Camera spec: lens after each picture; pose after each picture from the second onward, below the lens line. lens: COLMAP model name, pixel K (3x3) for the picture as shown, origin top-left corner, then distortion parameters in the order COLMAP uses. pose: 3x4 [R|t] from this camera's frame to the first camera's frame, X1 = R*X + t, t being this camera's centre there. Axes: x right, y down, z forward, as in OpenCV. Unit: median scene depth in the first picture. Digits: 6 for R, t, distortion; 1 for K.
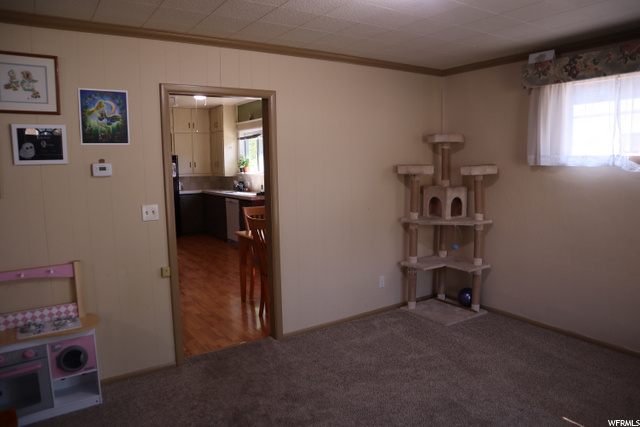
lens RADIAL K [[454.5, 0, 320.0], [0, 454.5, 213.5], [0, 0, 1]] dist [-0.122601, 0.092954]
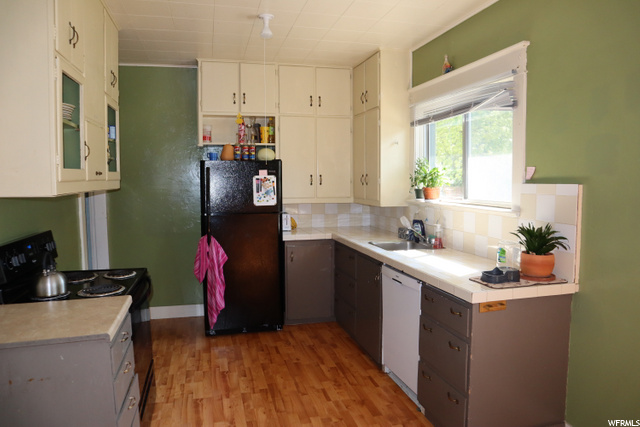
lens RADIAL K [[454.5, 0, 320.0], [0, 454.5, 213.5], [0, 0, 1]] dist [-0.122601, 0.092954]
pose [[0.947247, 0.031684, -0.318934, -0.123052], [-0.043470, 0.998607, -0.029903, -0.059247], [0.317543, 0.042189, 0.947305, 0.551102]]
